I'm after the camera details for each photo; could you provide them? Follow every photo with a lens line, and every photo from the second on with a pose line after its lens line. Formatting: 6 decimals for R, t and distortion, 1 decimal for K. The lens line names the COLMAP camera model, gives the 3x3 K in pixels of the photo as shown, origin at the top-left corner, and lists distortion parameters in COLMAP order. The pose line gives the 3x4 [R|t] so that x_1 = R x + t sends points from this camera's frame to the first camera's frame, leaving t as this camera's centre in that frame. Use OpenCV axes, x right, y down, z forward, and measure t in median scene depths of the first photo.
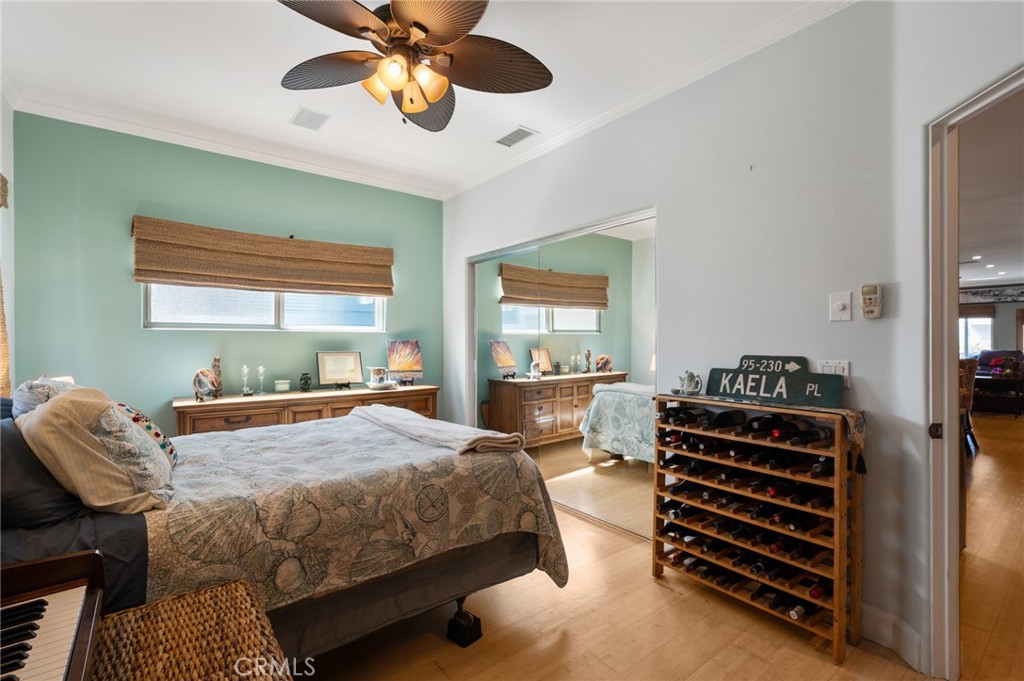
lens RADIAL K [[455.3, 0, 516.3], [0, 455.3, 341.0], [0, 0, 1]] dist [0.002490, 0.000079]
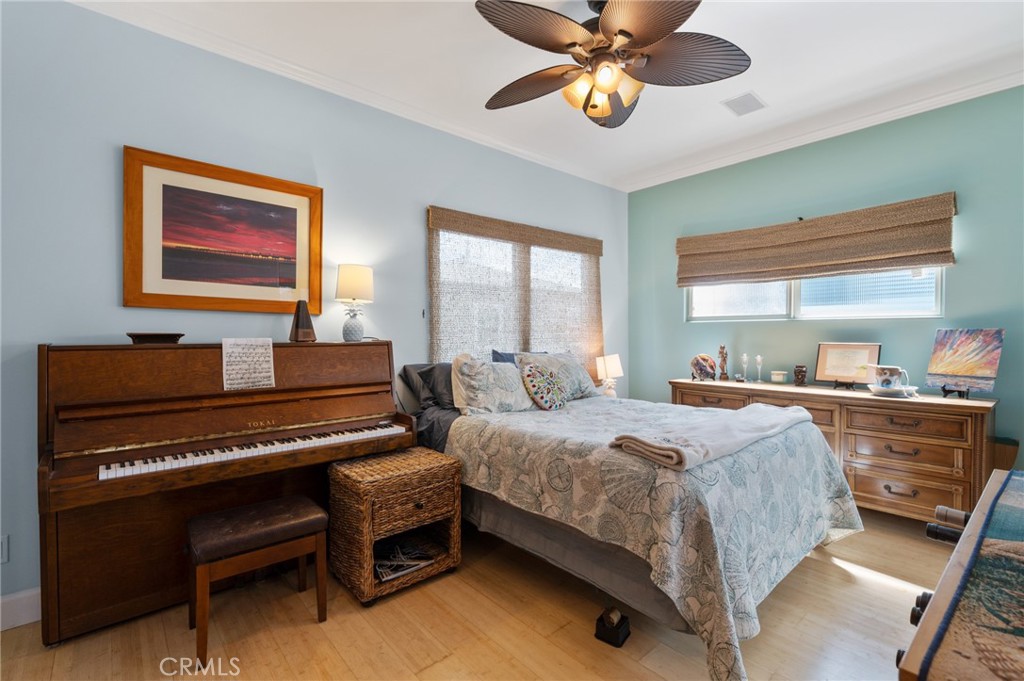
lens RADIAL K [[455.3, 0, 516.3], [0, 455.3, 341.0], [0, 0, 1]] dist [0.002490, 0.000079]
pose [[0.075388, 0.016963, -0.997010, 0.442286], [0.003038, 0.999847, 0.017241, 0.003334], [0.997150, -0.004328, 0.075325, 0.389990]]
